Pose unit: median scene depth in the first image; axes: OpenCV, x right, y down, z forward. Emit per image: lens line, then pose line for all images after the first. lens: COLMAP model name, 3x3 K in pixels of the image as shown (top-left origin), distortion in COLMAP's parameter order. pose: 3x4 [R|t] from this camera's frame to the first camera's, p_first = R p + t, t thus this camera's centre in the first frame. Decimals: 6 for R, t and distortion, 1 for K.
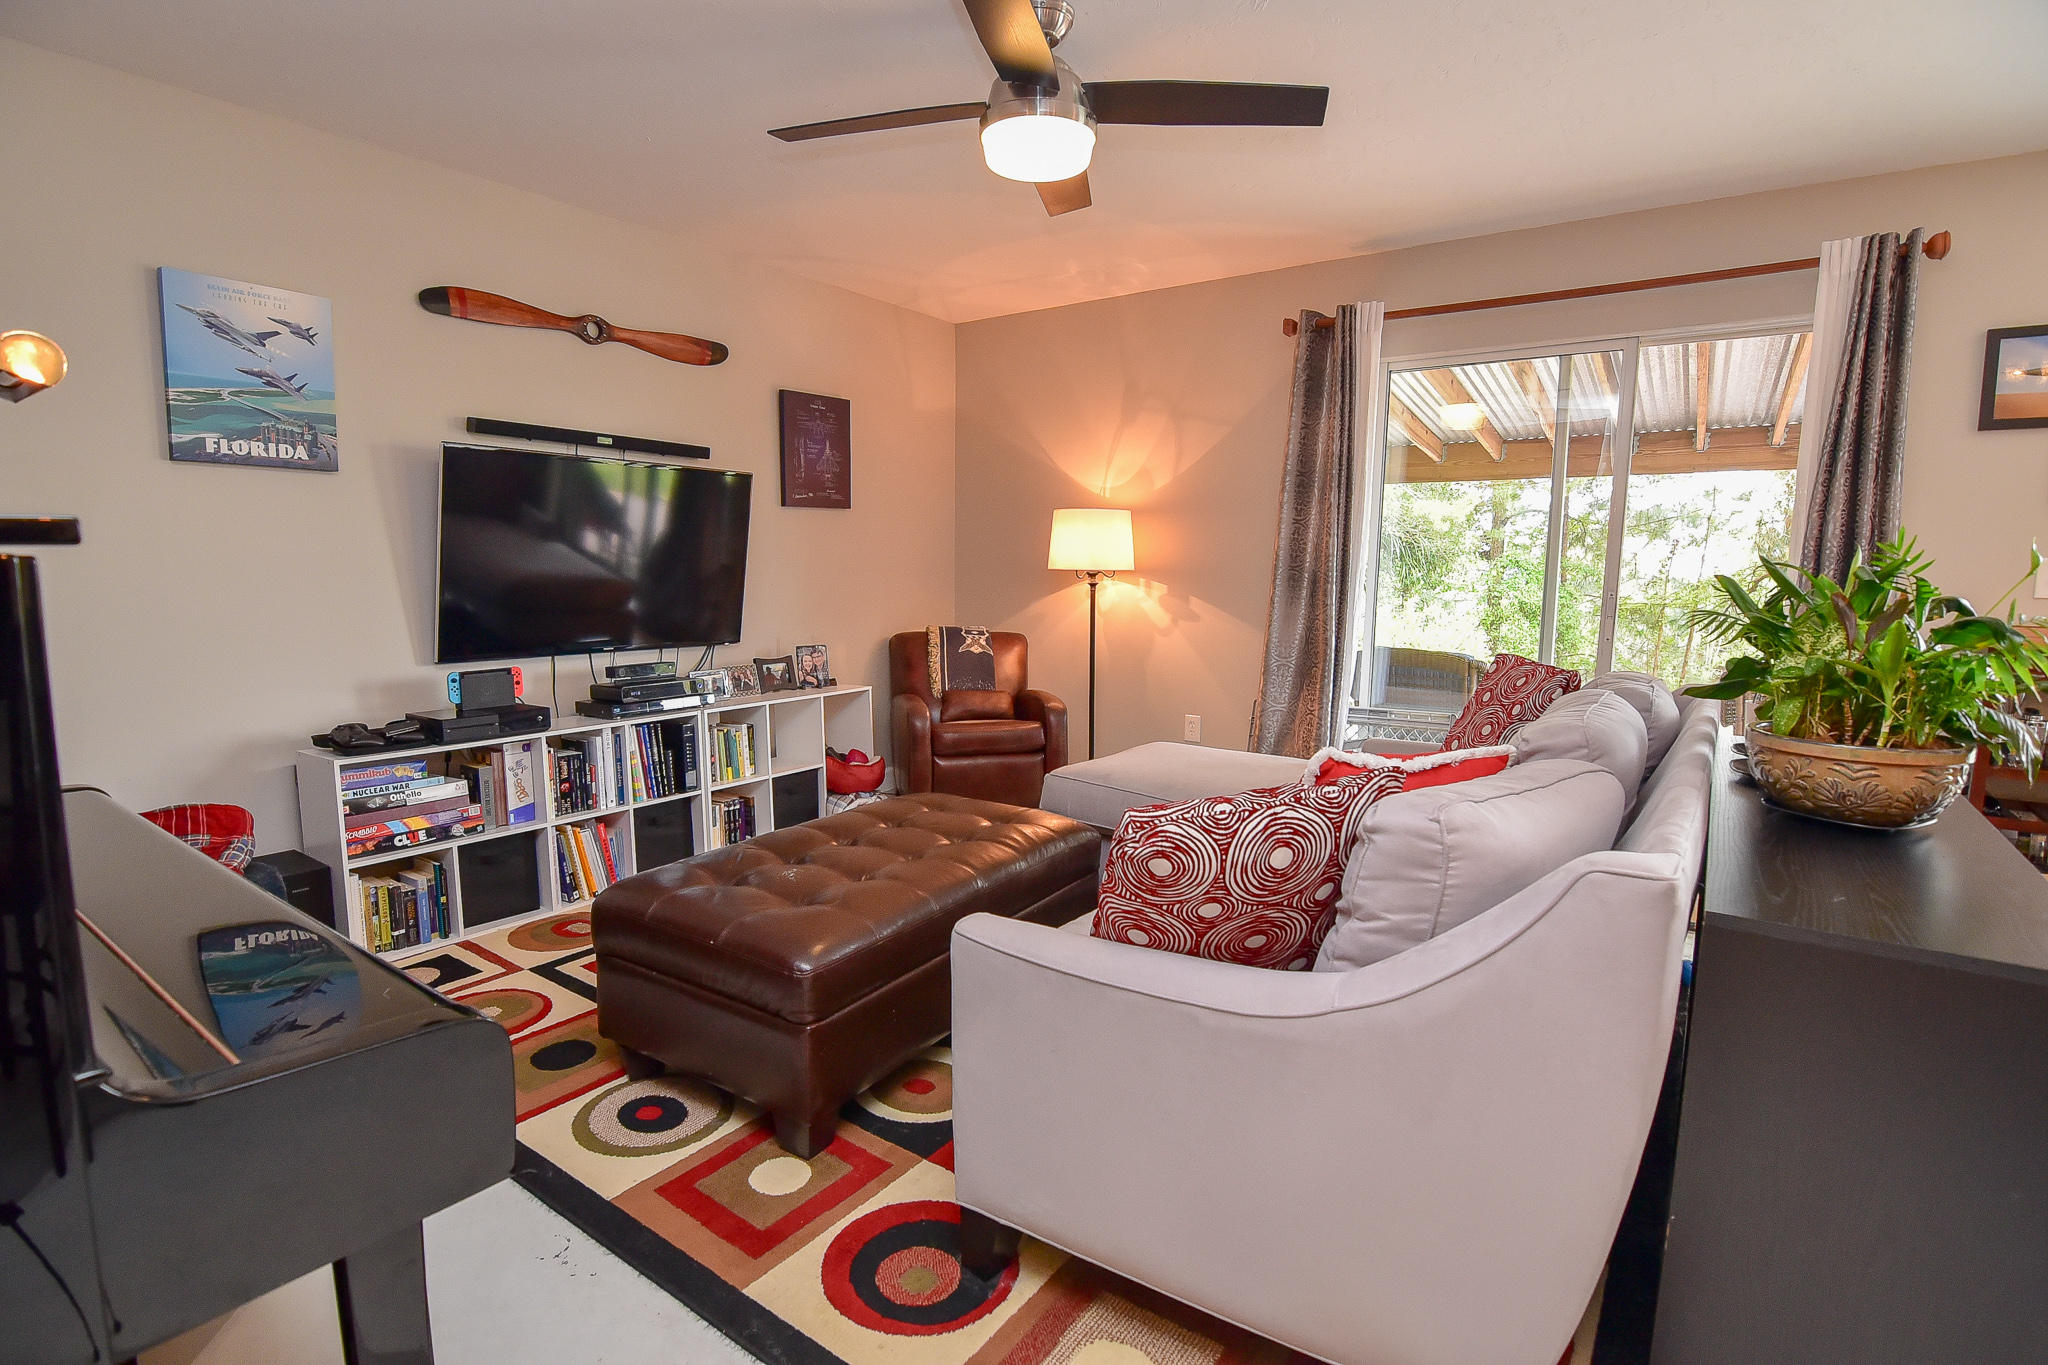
lens RADIAL K [[990.4, 0, 1026.8], [0, 990.4, 679.9], [0, 0, 1]] dist [-0.012701, -0.007146]
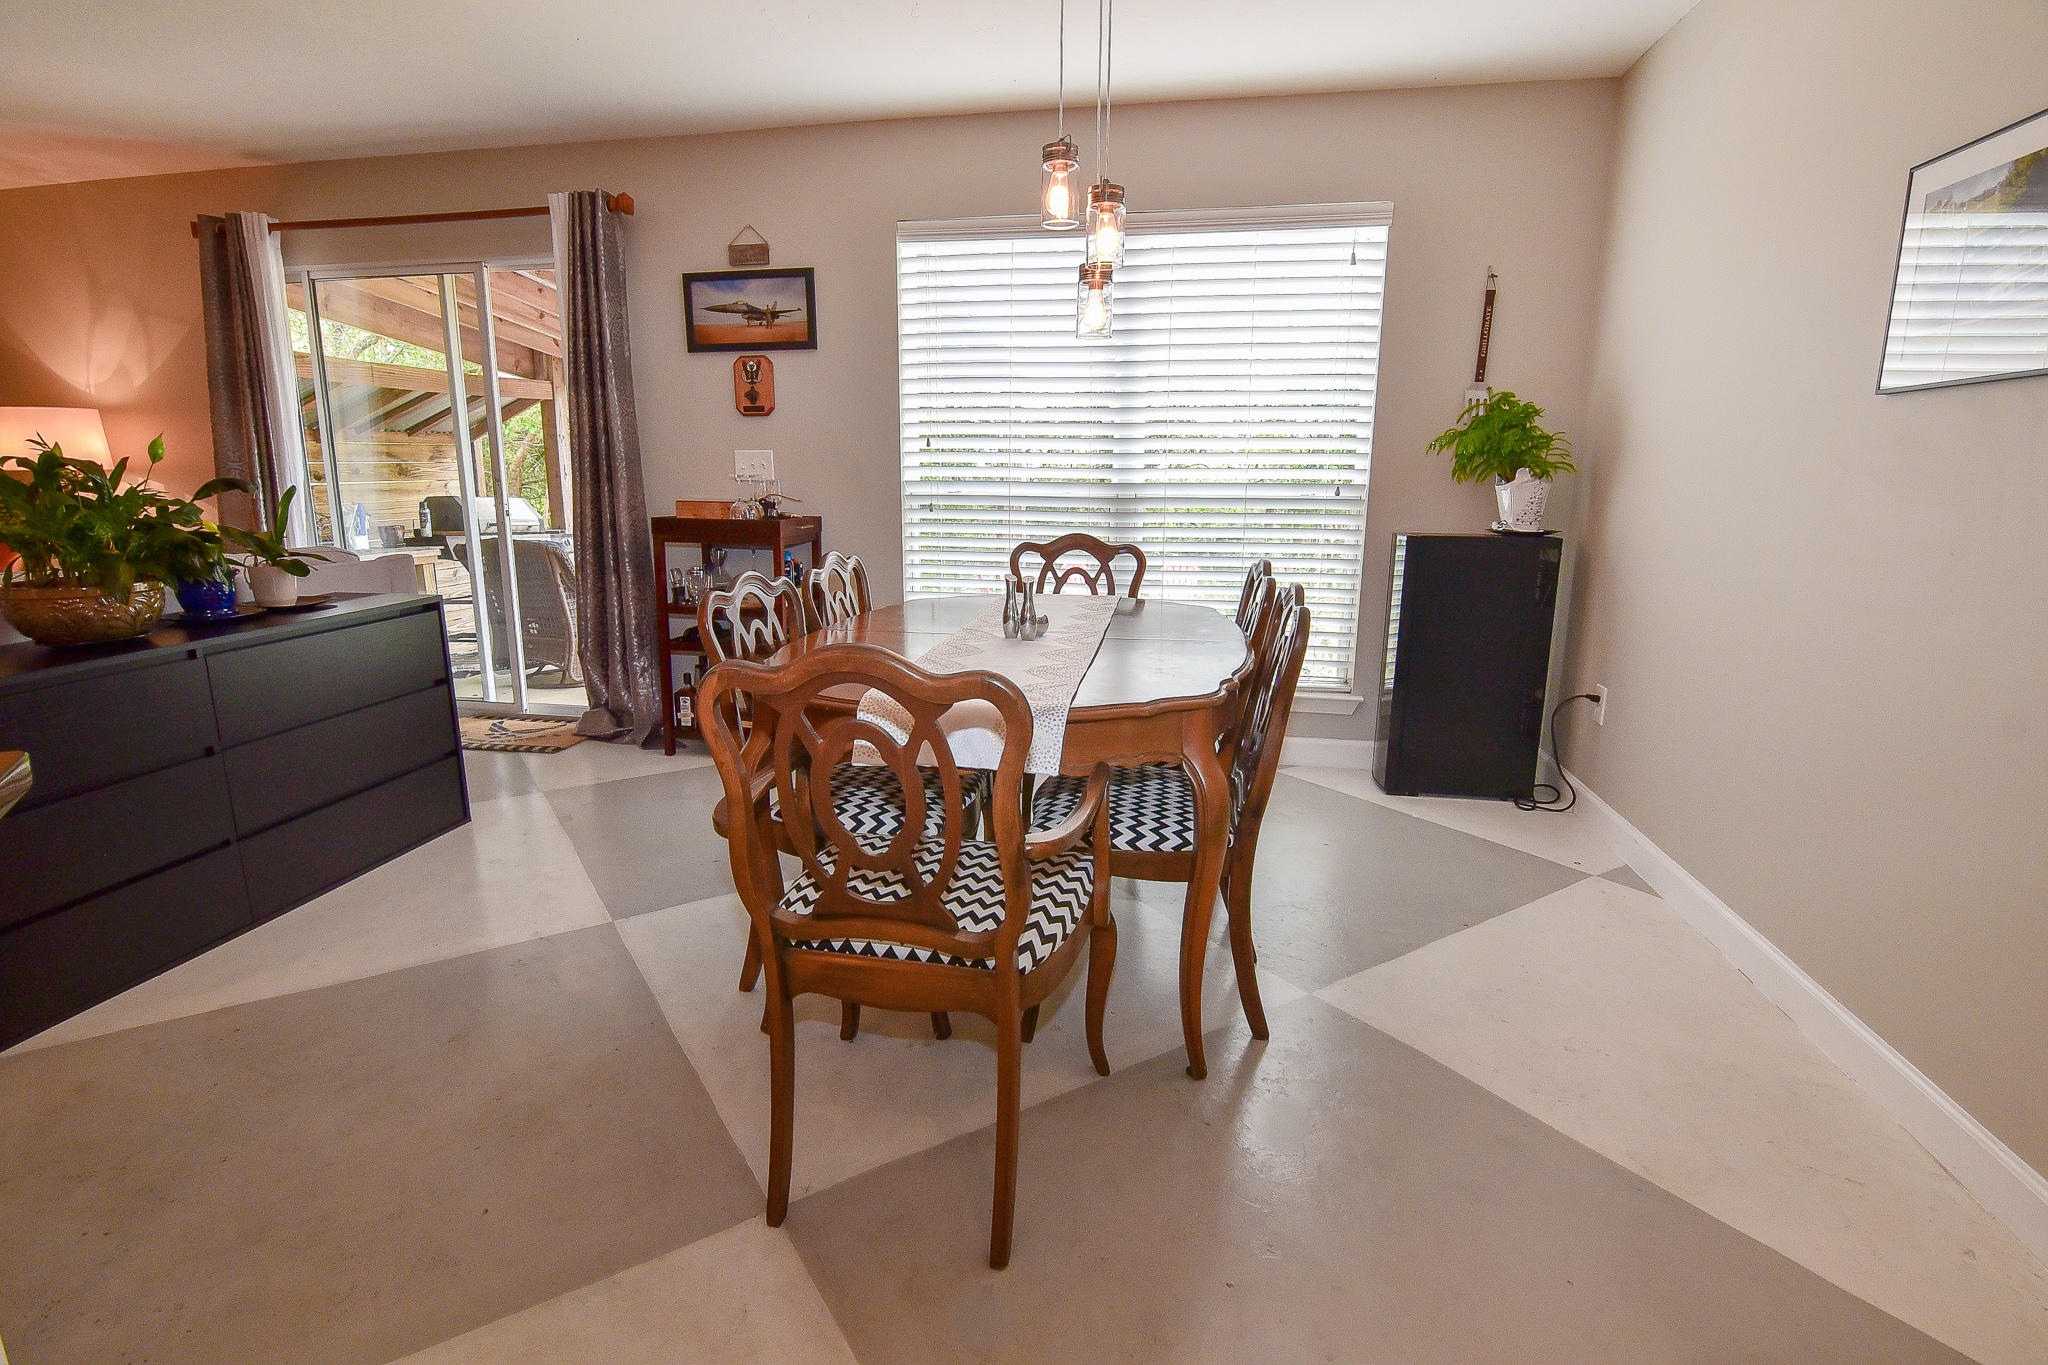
lens RADIAL K [[990.4, 0, 1022.1], [0, 990.4, 690.3], [0, 0, 1]] dist [-0.012701, -0.007146]
pose [[0.907594, -0.092854, 0.409453, 0.765442], [0.049984, 0.992198, 0.114213, 0.065167], [-0.416863, -0.083193, 0.905154, -0.426471]]
